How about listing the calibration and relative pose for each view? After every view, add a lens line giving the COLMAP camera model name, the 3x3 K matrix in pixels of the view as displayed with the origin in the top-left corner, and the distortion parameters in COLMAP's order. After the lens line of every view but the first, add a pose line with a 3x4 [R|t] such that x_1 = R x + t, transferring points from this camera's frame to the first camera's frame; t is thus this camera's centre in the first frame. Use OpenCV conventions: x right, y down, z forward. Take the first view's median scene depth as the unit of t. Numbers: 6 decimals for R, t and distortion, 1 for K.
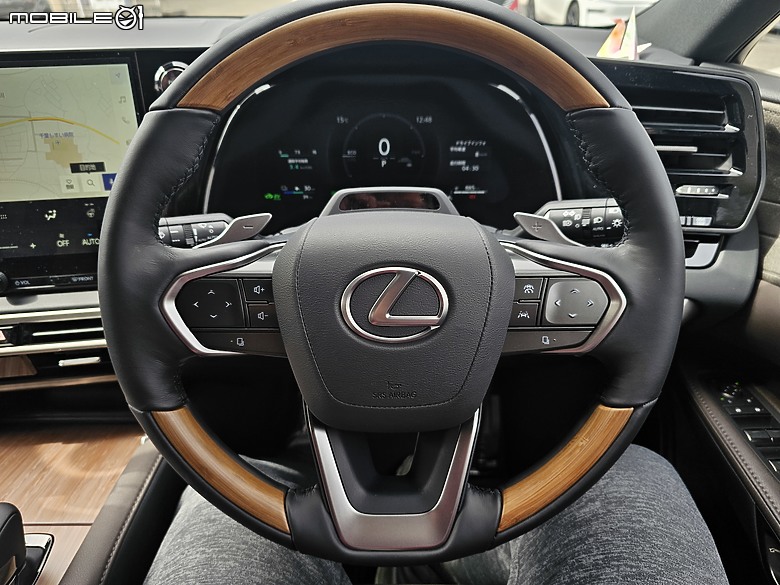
lens RADIAL K [[565.9, 0, 390.0], [0, 565.9, 292.5], [0, 0, 1]] dist [0.009071, -0.002072]
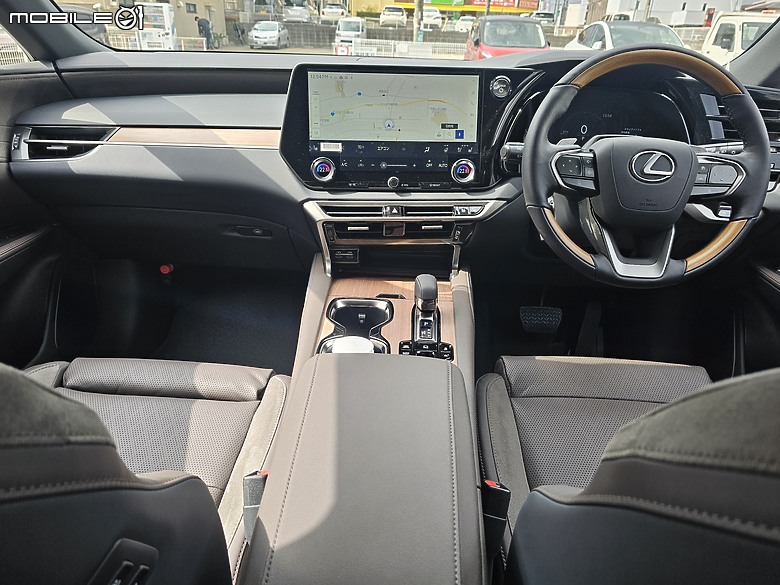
lens RADIAL K [[565.9, 0, 390.0], [0, 565.9, 292.5], [0, 0, 1]] dist [0.009071, -0.002072]
pose [[0.997933, 0.054821, -0.033531, -0.530245], [-0.057334, 0.995204, -0.079256, 0.430156], [0.029025, 0.081014, 0.996290, -0.755949]]
